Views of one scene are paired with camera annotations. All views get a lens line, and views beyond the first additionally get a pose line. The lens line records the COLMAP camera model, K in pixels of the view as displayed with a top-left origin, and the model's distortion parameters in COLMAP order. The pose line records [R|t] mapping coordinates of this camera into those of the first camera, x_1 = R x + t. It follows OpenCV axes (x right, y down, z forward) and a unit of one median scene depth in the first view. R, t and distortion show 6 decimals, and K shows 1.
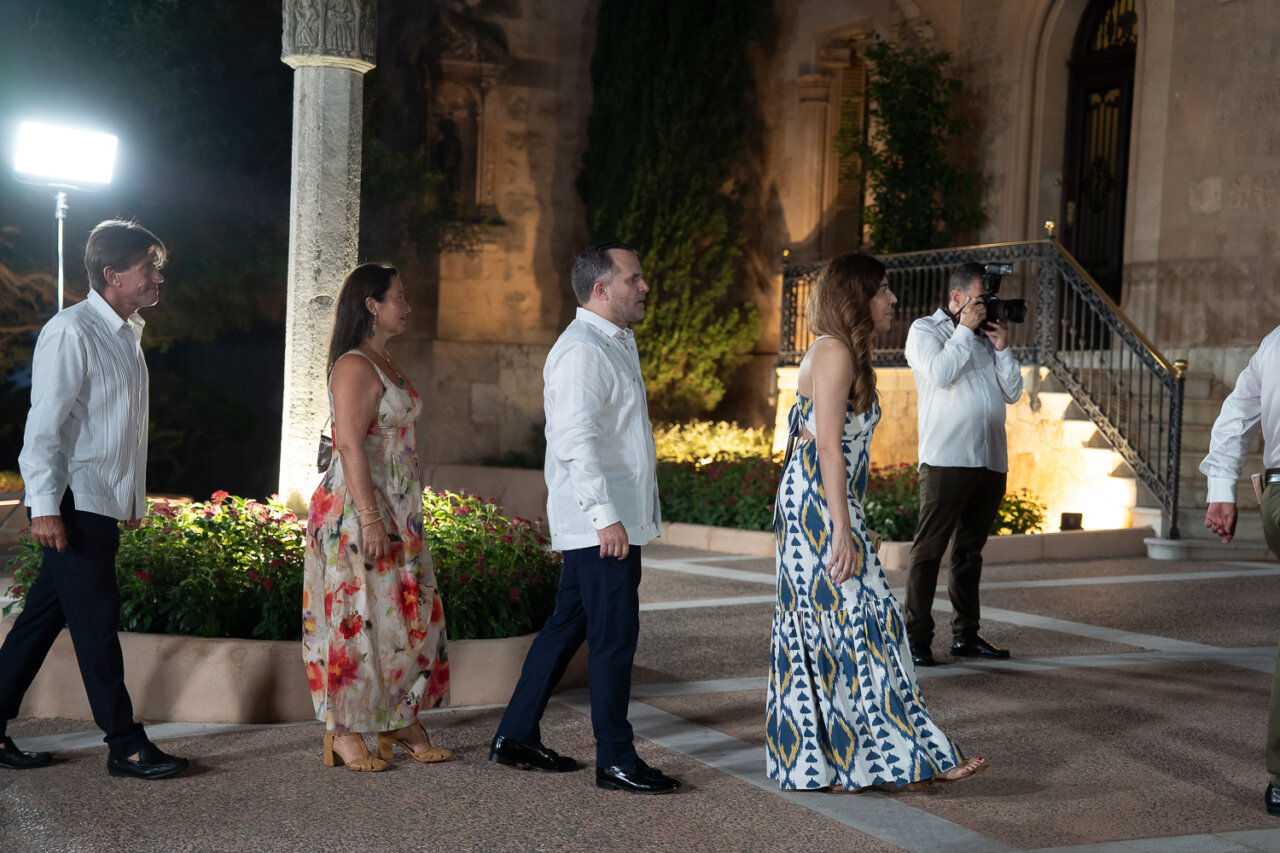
lens RADIAL K [[2368.5, 0, 638.0], [0, 2368.5, 437.7], [0, 0, 1]] dist [0.410856, 0.258824]
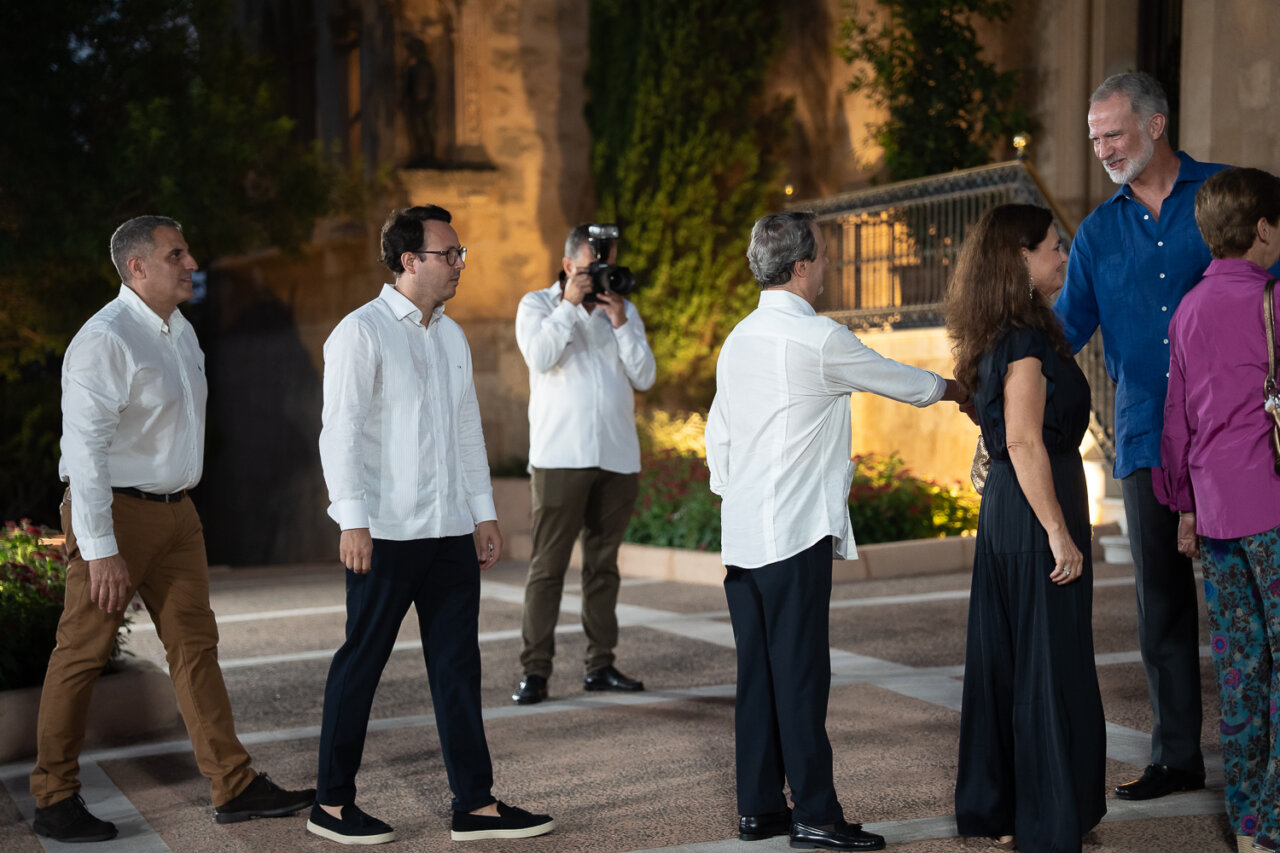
lens RADIAL K [[3257.9, 0, 646.7], [0, 3257.9, 432.4], [0, 0, 1]] dist [0.896077, 1.163800]
pose [[0.986419, -0.048435, -0.156947, 0.166575], [0.048758, 0.998809, -0.001795, 0.001581], [0.156847, -0.005882, 0.987605, -0.066691]]
